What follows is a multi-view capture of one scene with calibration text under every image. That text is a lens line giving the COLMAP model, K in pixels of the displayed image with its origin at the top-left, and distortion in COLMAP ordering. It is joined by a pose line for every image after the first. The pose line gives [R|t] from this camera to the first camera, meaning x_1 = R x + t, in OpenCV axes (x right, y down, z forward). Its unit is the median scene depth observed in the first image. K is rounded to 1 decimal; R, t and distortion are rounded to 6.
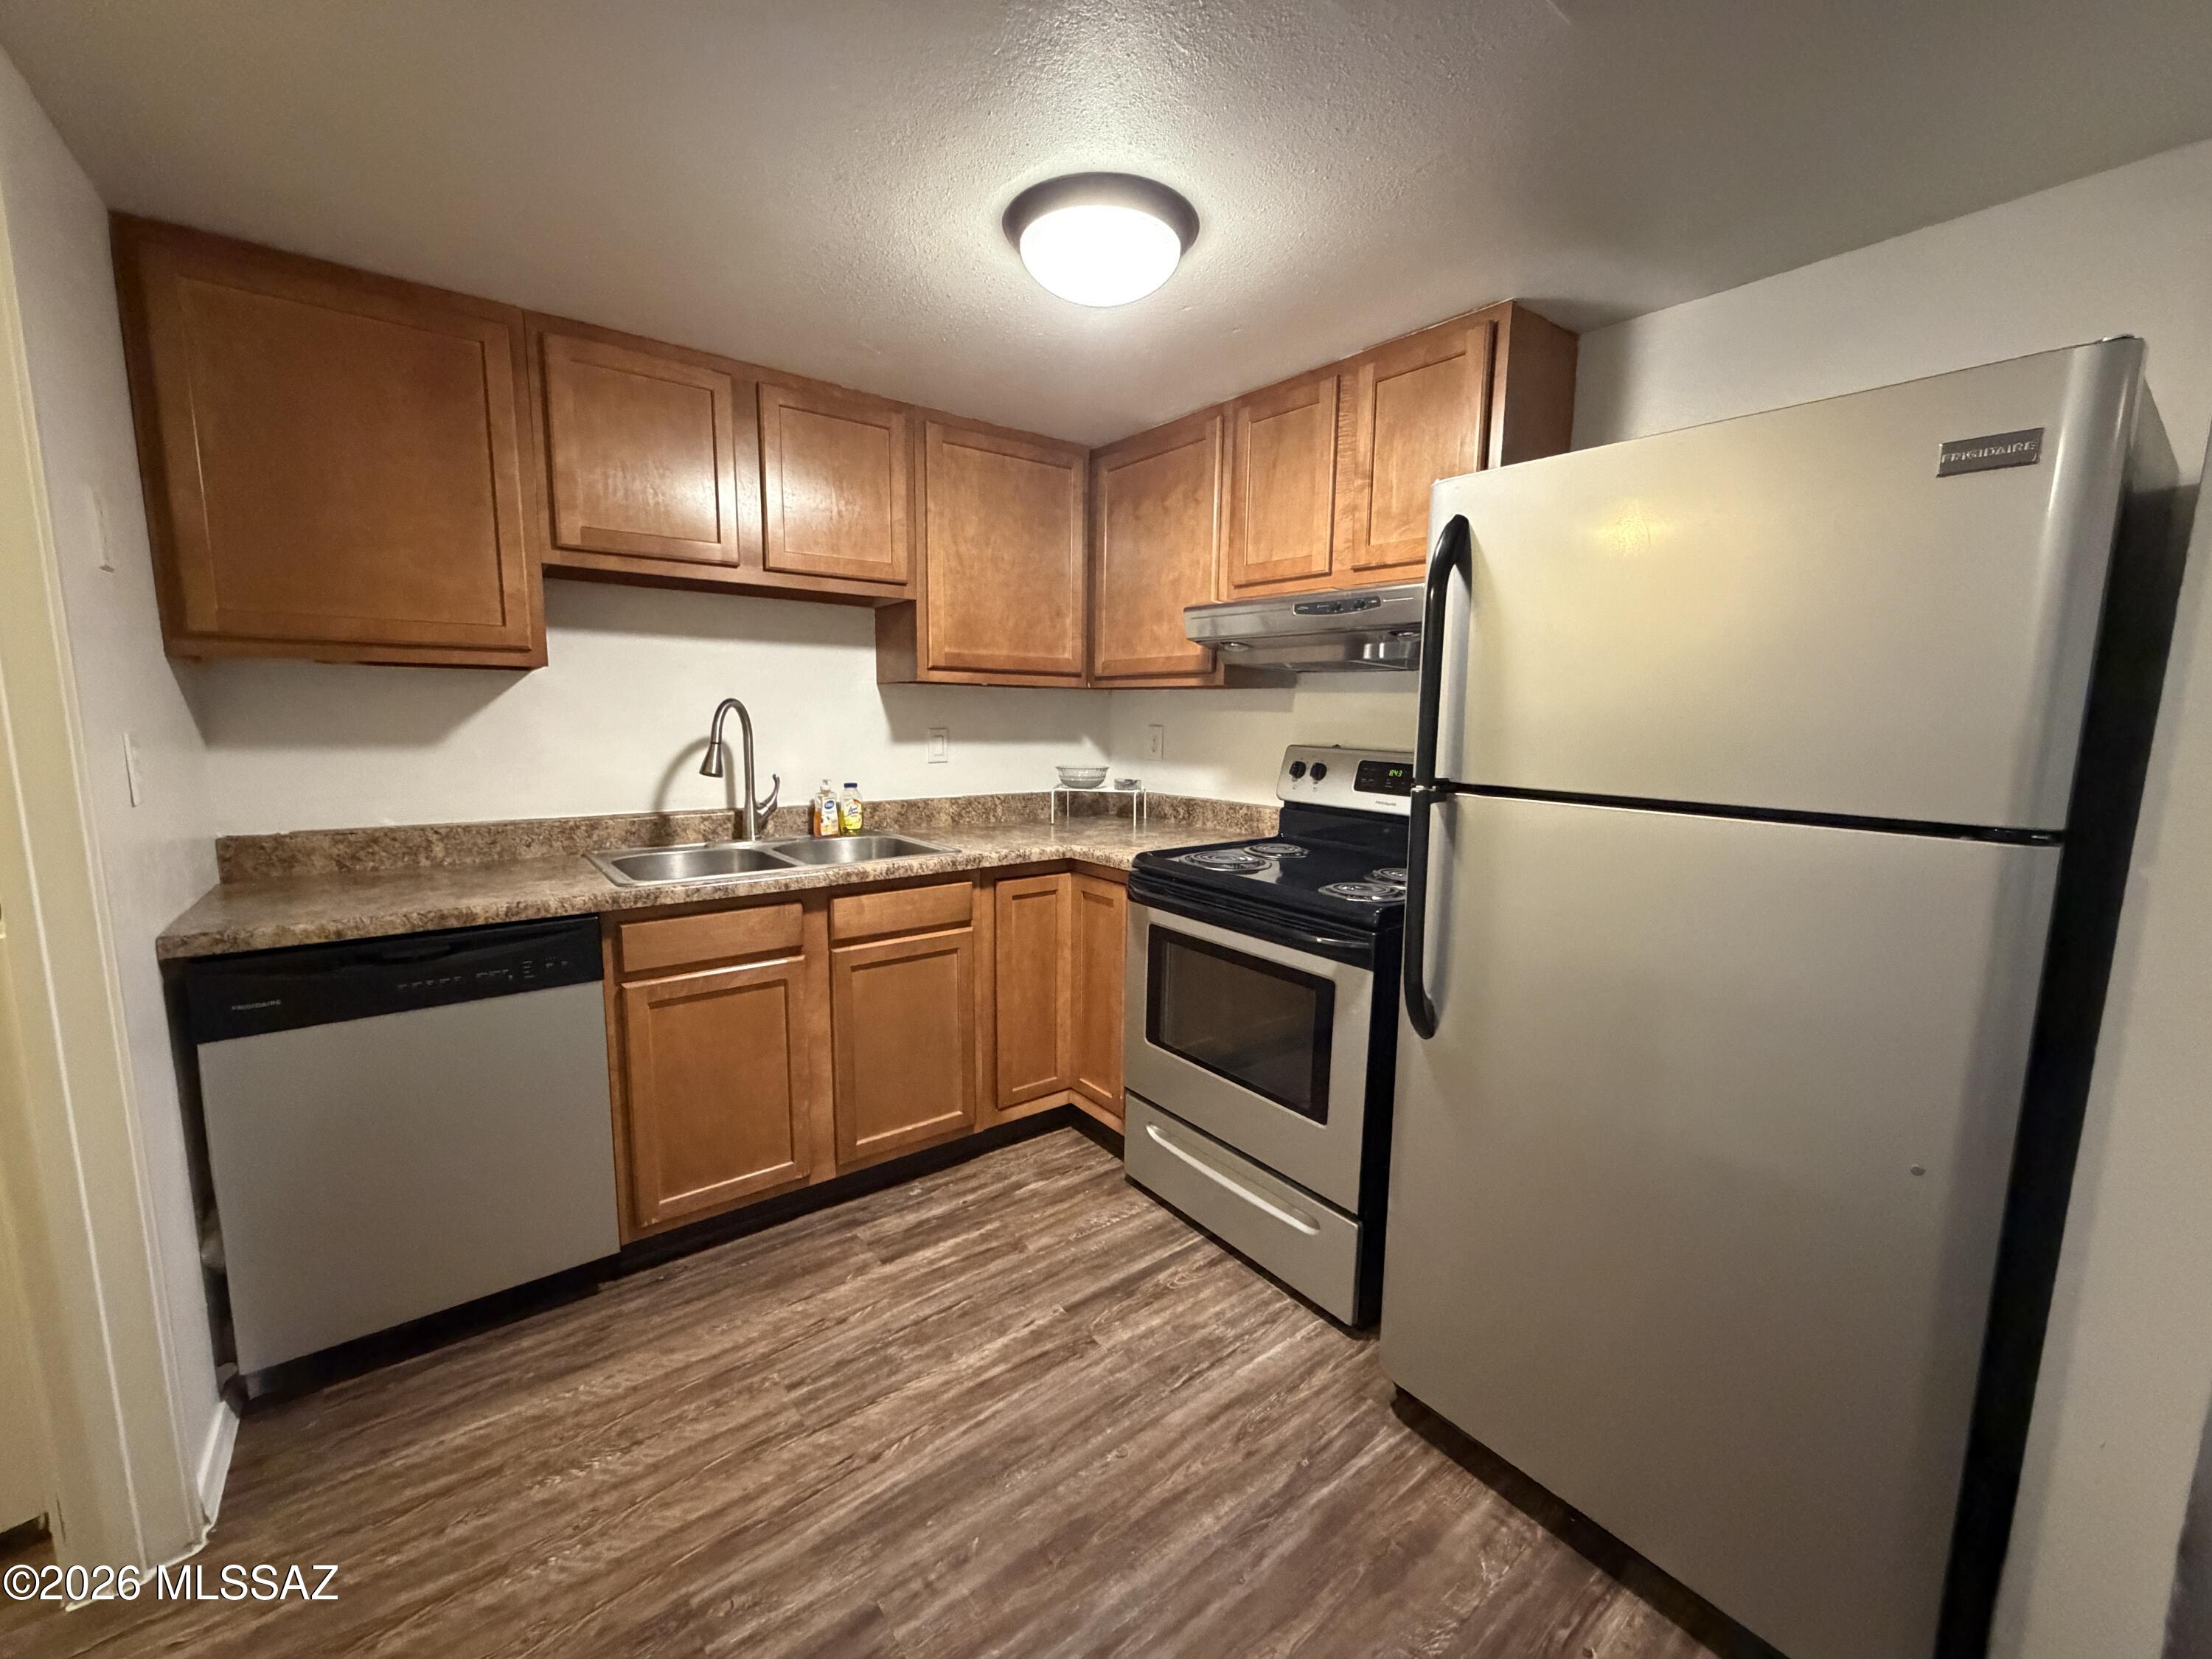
lens RADIAL K [[881.3, 0, 1108.3], [0, 881.3, 831.6], [0, 0, 1]] dist [-0.000059, -0.000111]
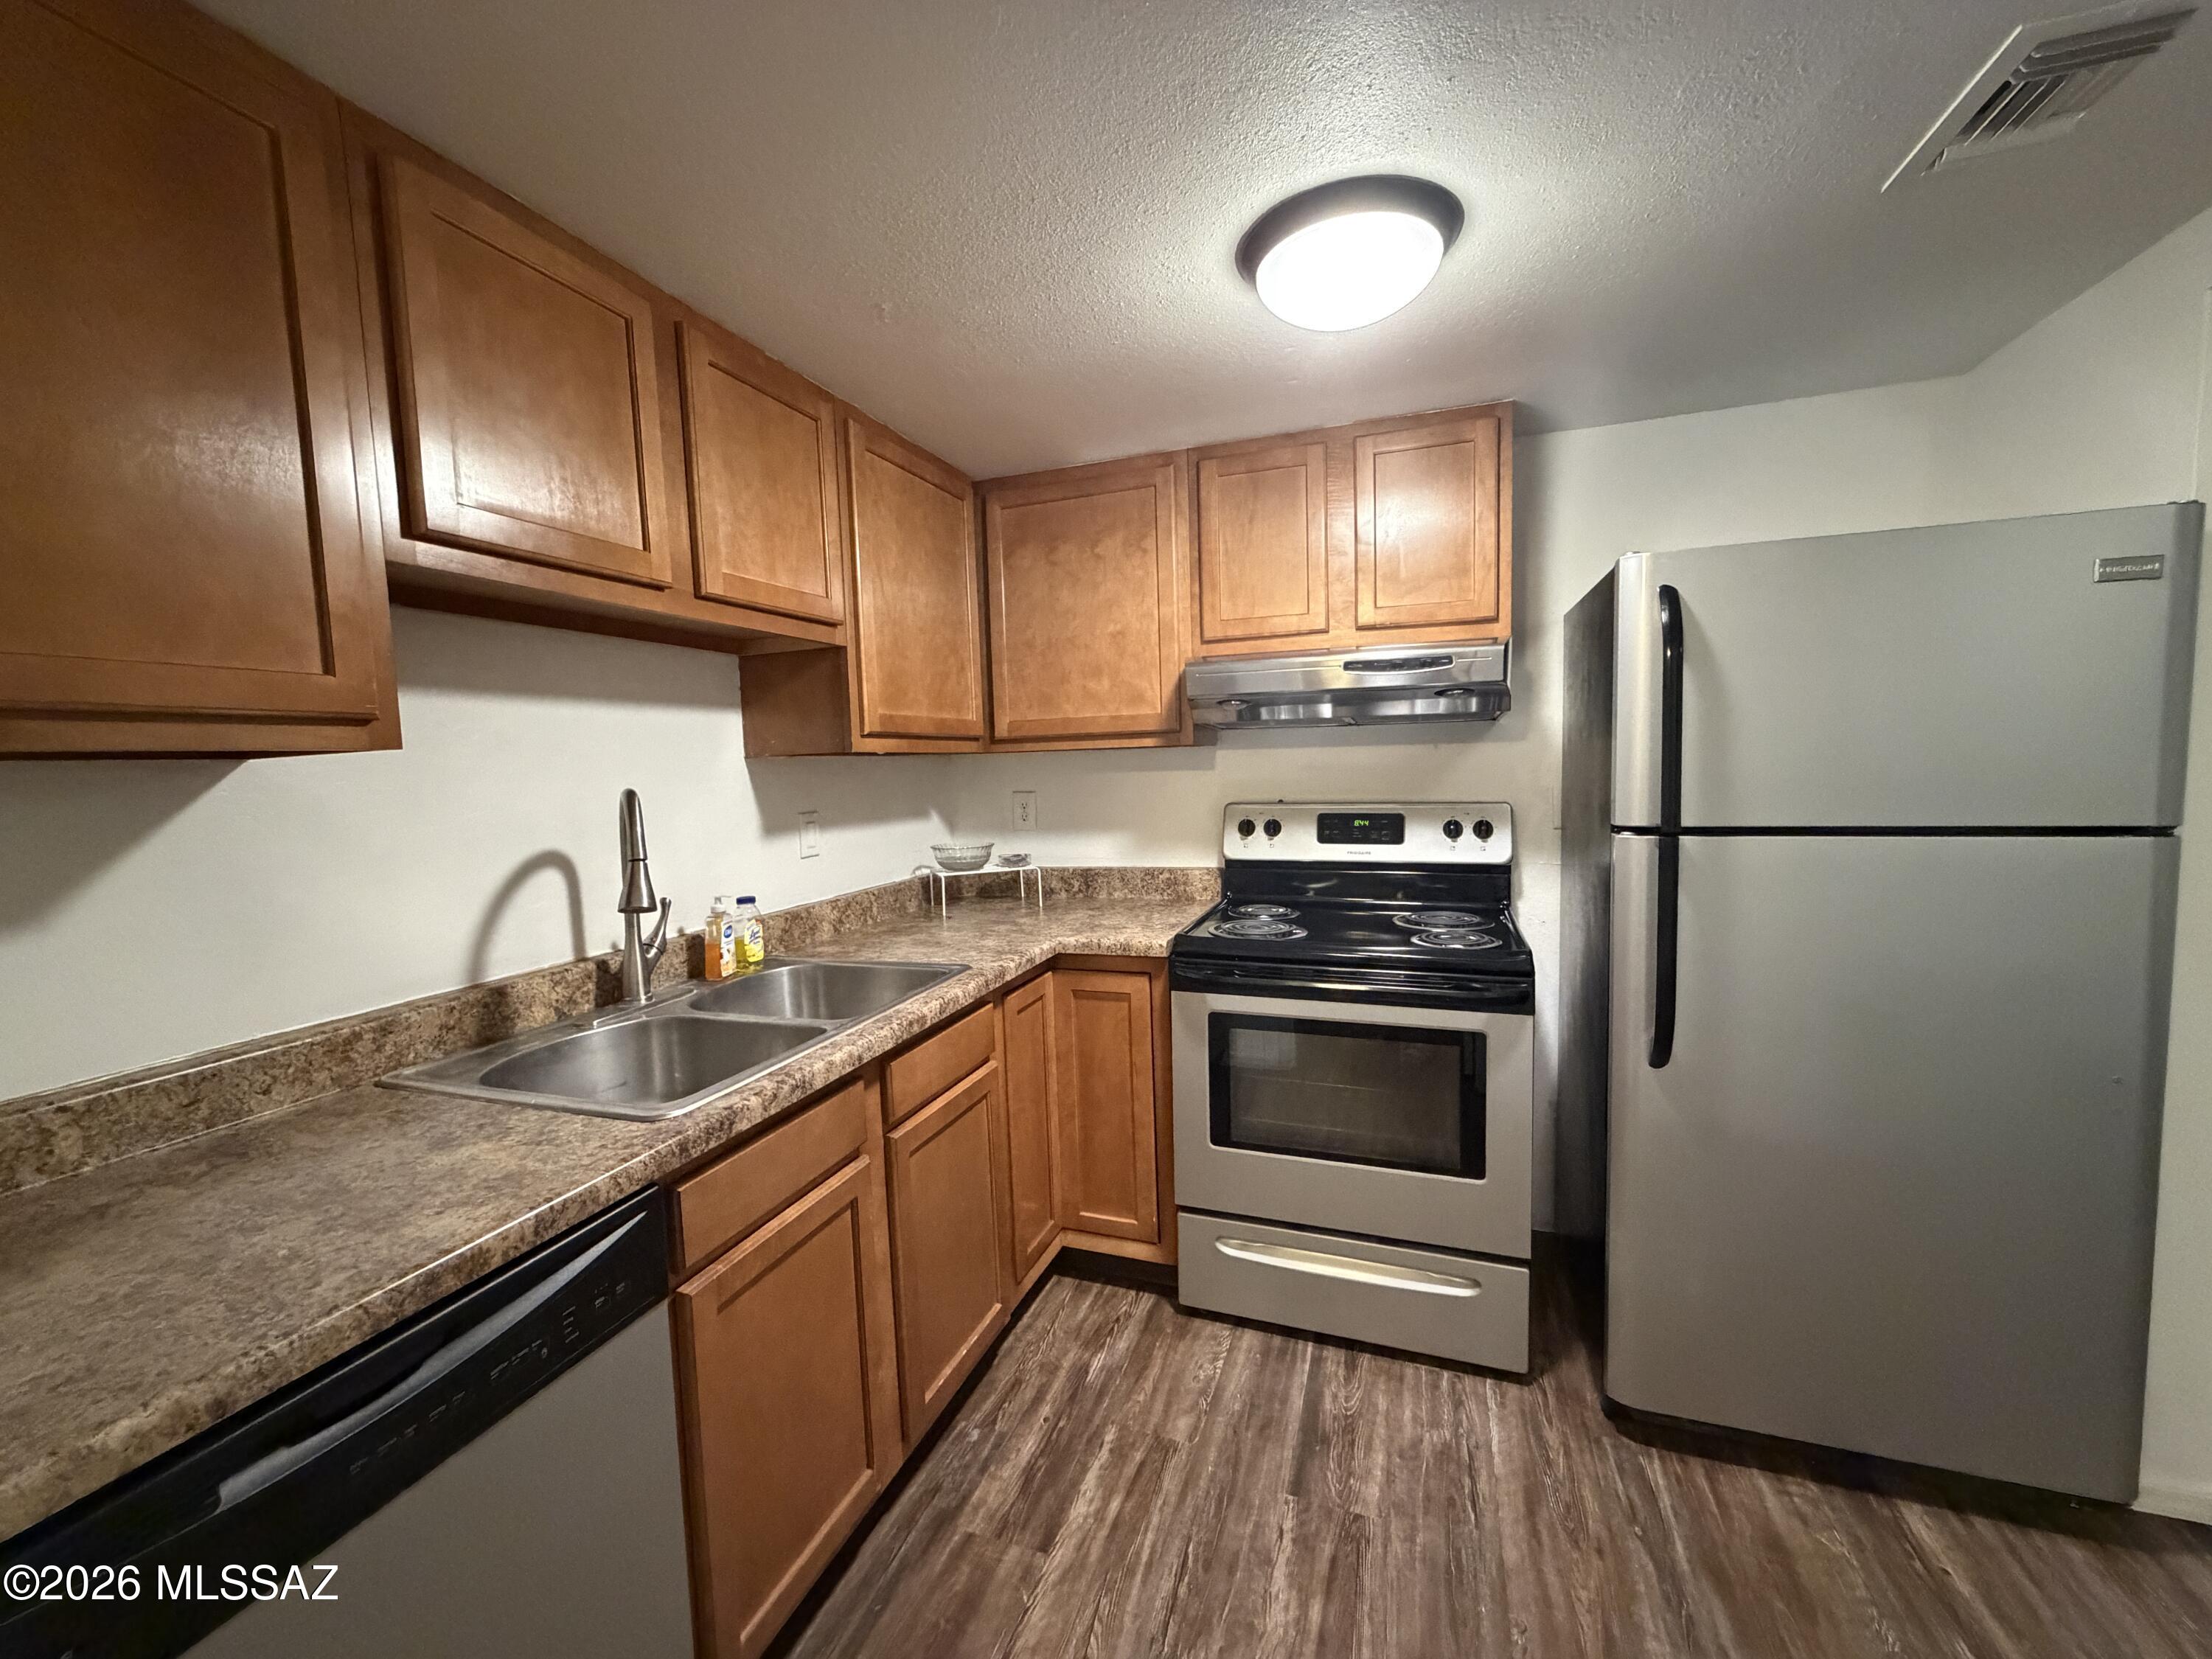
lens RADIAL K [[881.3, 0, 1100.9], [0, 881.3, 828.9], [0, 0, 1]] dist [-0.000059, -0.000111]
pose [[0.844842, -0.081803, 0.528725, -0.491092], [0.115786, 0.992777, -0.031412, -0.062731], [-0.522337, 0.087757, 0.848212, 0.279082]]
